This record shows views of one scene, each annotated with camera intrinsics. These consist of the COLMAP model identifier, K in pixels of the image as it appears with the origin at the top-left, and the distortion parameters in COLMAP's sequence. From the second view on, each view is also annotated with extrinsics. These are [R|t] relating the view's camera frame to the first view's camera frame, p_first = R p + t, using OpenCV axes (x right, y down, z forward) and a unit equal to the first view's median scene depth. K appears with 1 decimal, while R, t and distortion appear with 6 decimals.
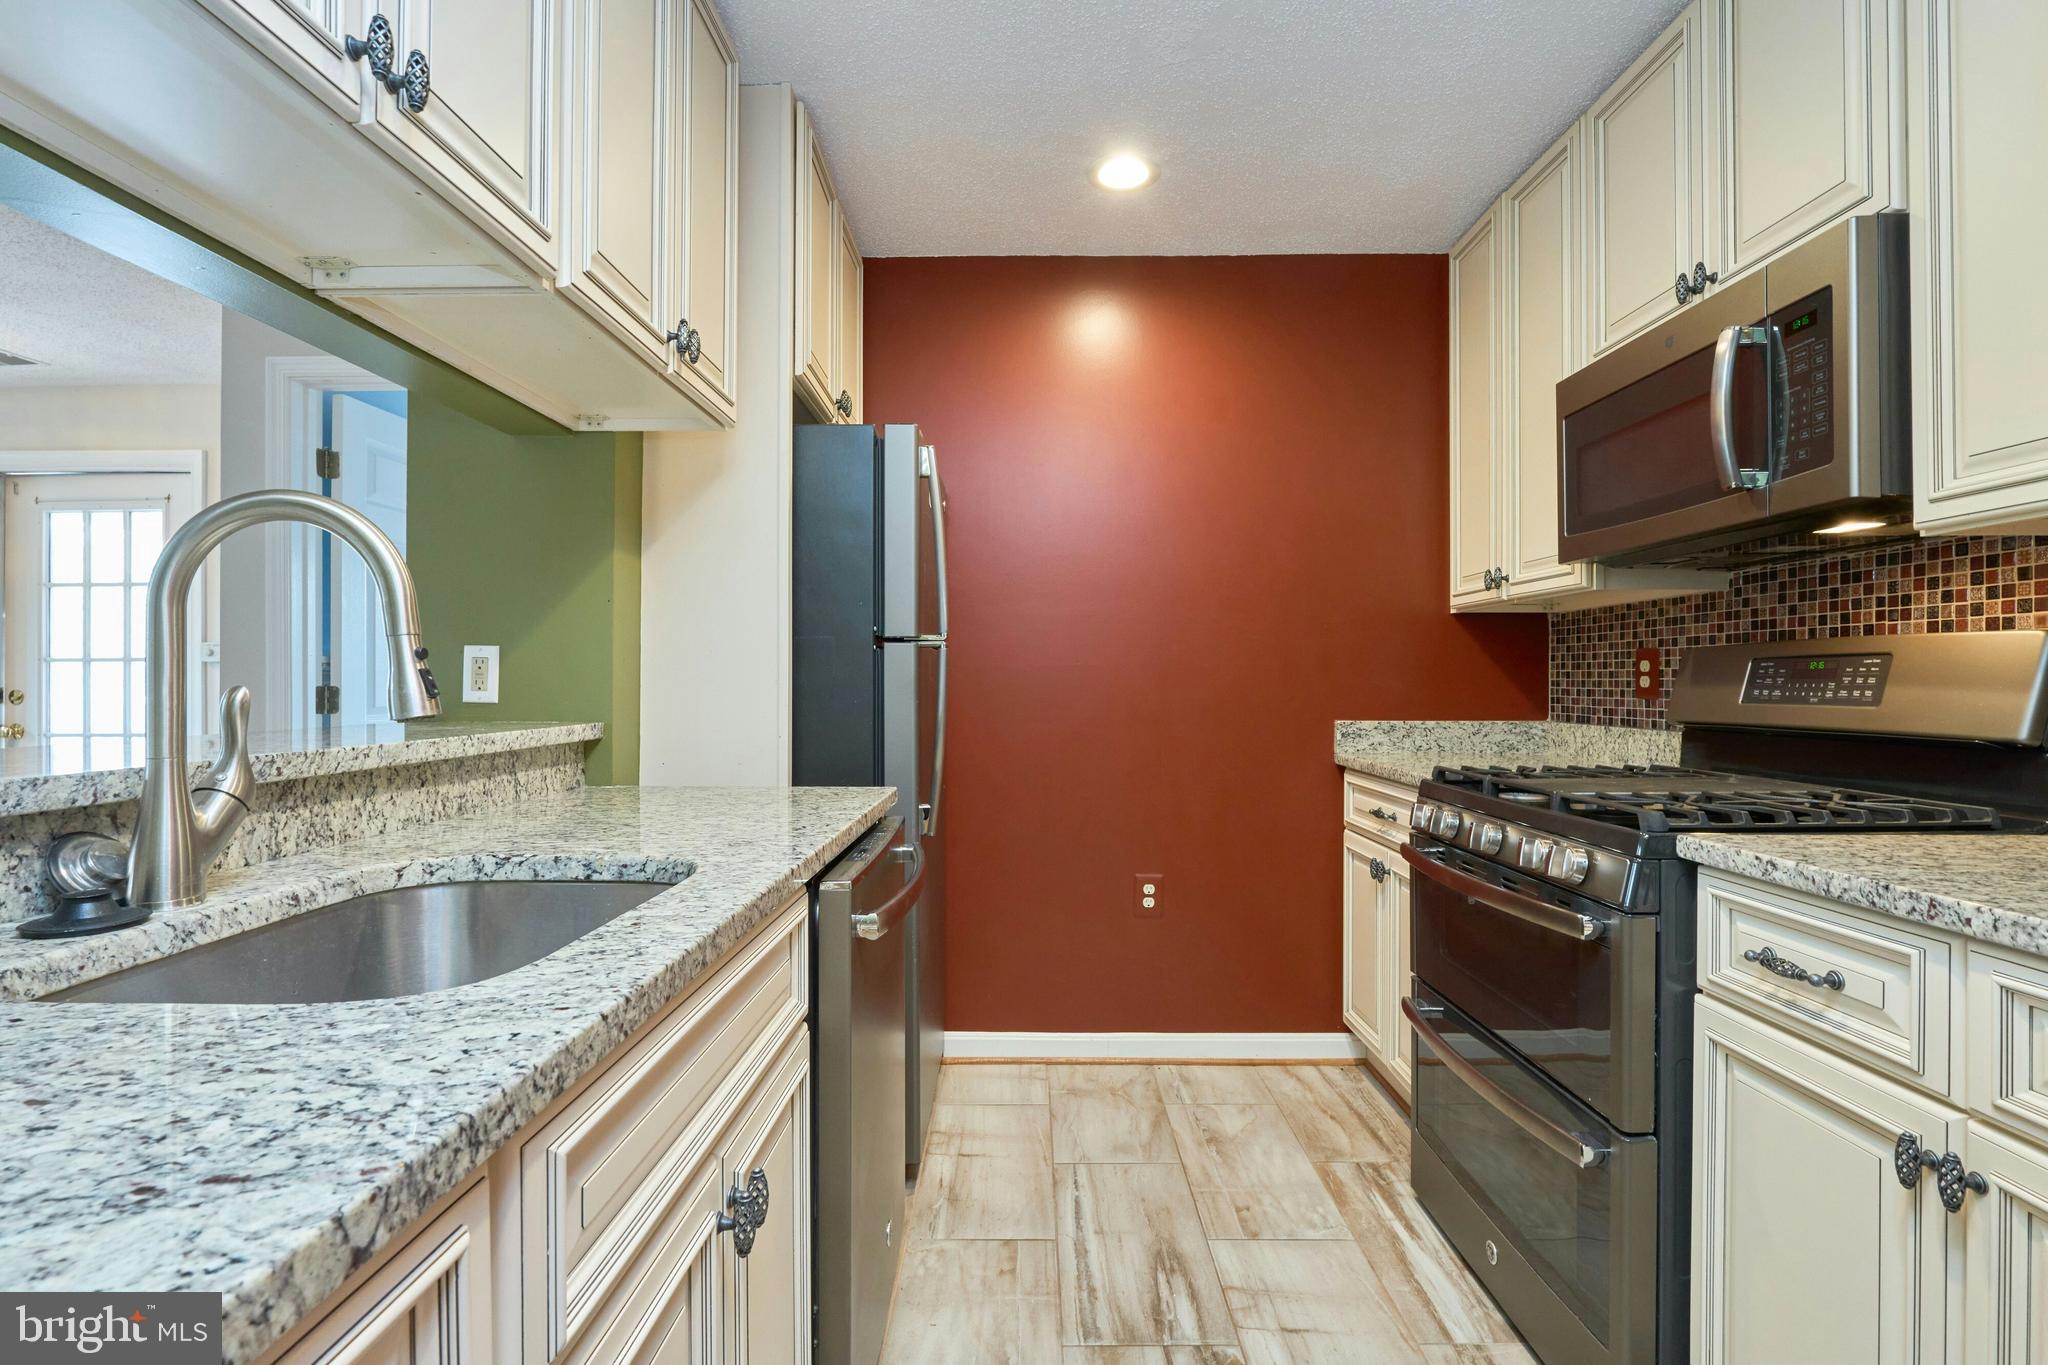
lens RADIAL K [[949.9, 0, 1031.0], [0, 949.9, 682.0], [0, 0, 1]] dist [-0.011338, 0.000719]
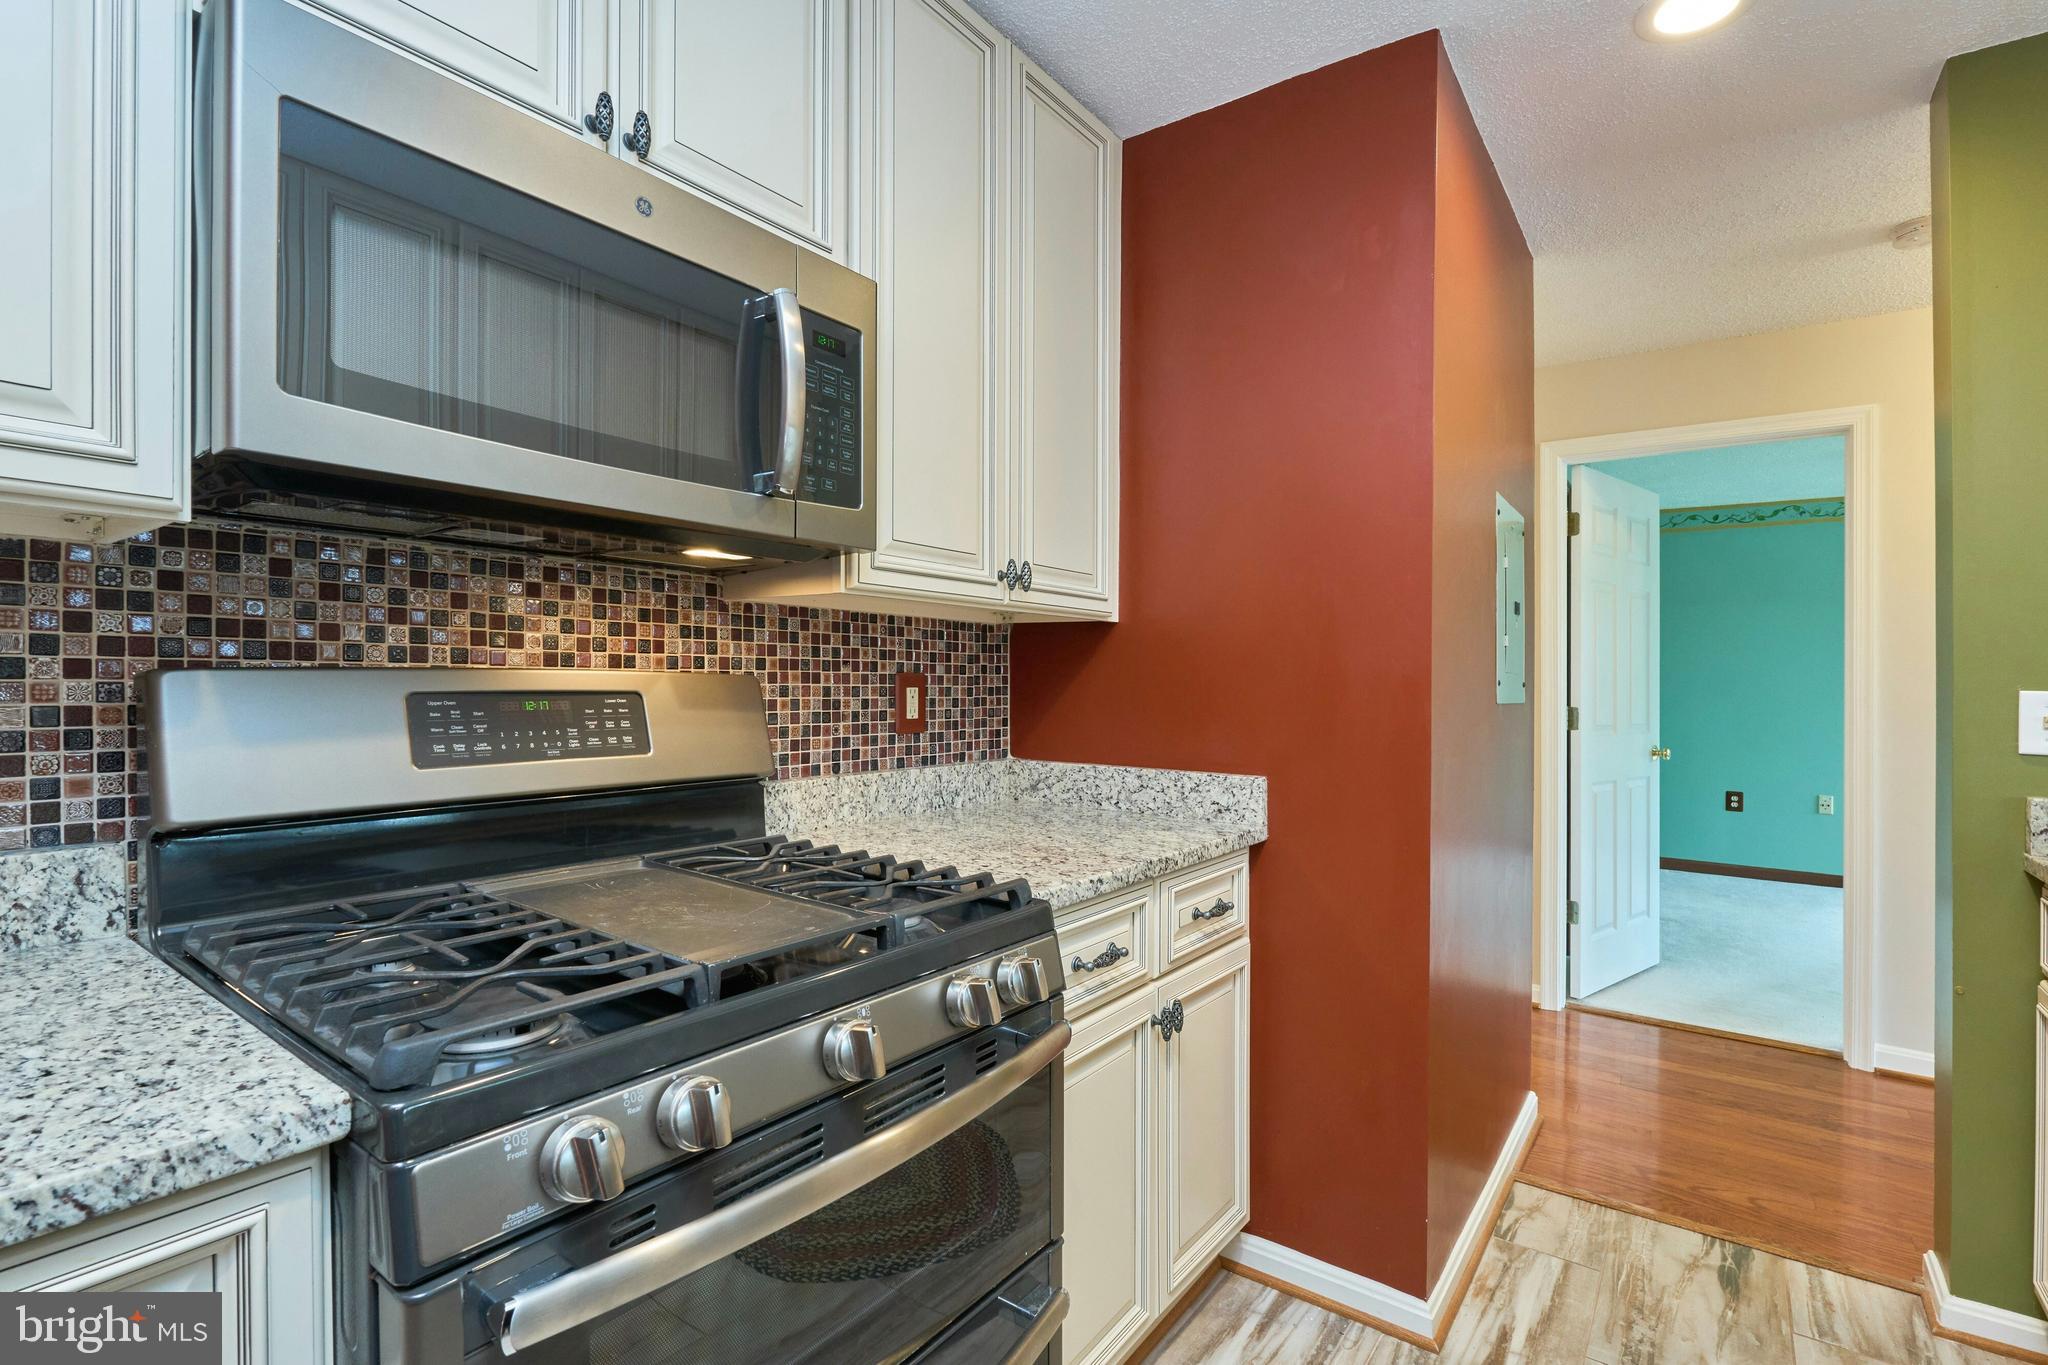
lens RADIAL K [[949.9, 0, 1031.0], [0, 949.9, 682.0], [0, 0, 1]] dist [-0.011338, 0.000719]
pose [[-0.807571, -0.012815, 0.589631, 0.079166], [-0.013647, 0.999902, 0.003042, -0.040814], [-0.589612, -0.005590, -0.807667, 1.276317]]
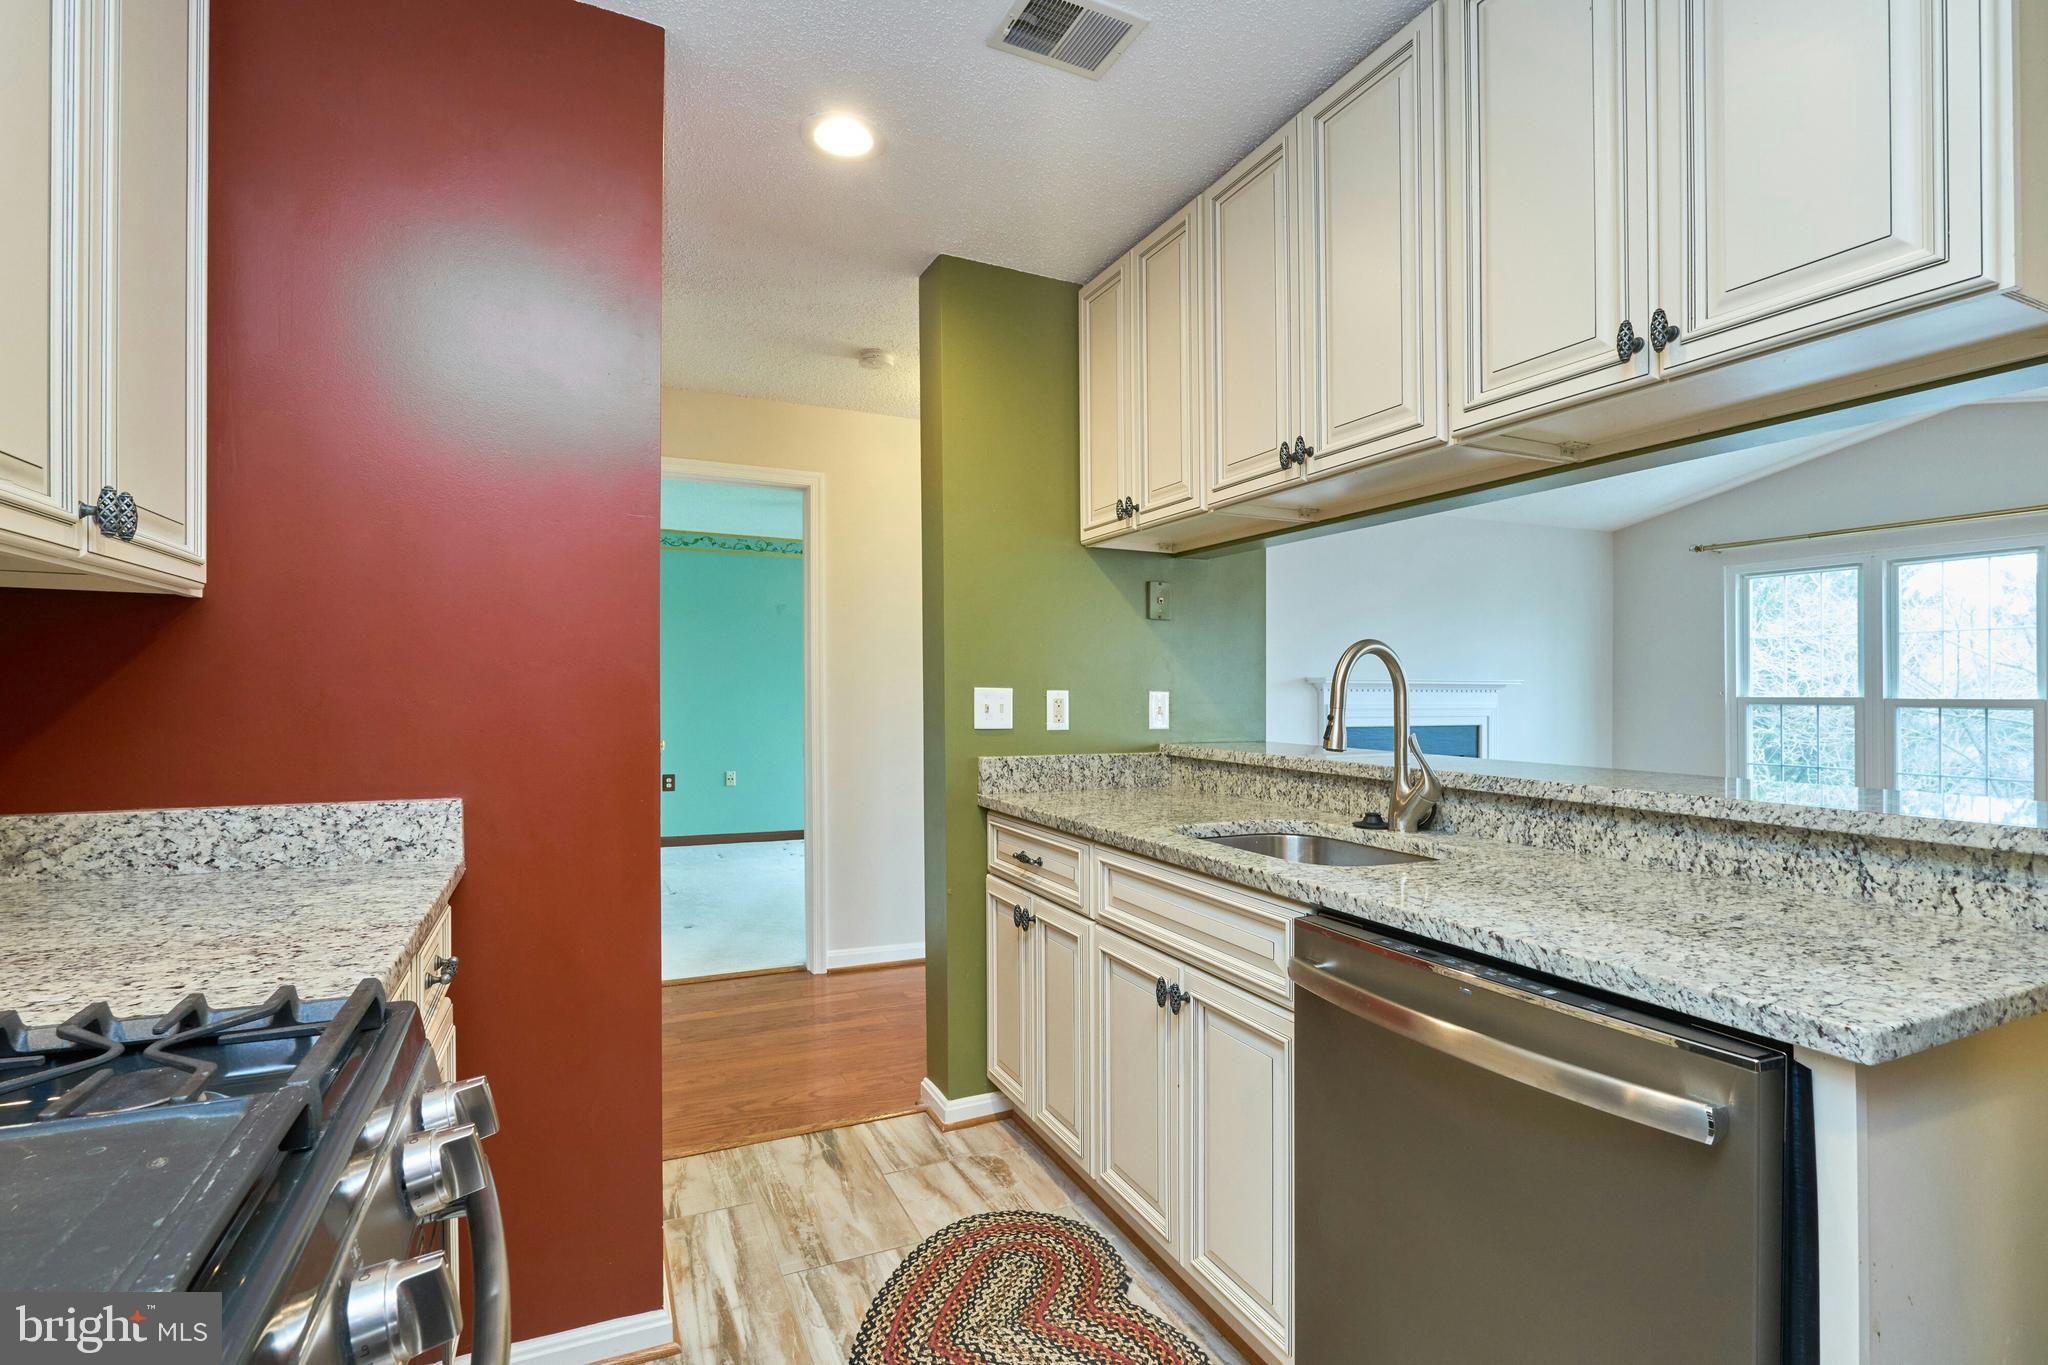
lens RADIAL K [[943.5, 0, 1022.0], [0, 943.5, 680.1], [0, 0, 1]] dist [-0.011027, 0.000681]
pose [[-0.908109, -0.011228, -0.418583, 0.363619], [-0.007710, 0.999919, -0.010094, -0.040103], [0.418663, -0.005939, -0.908122, 1.274195]]
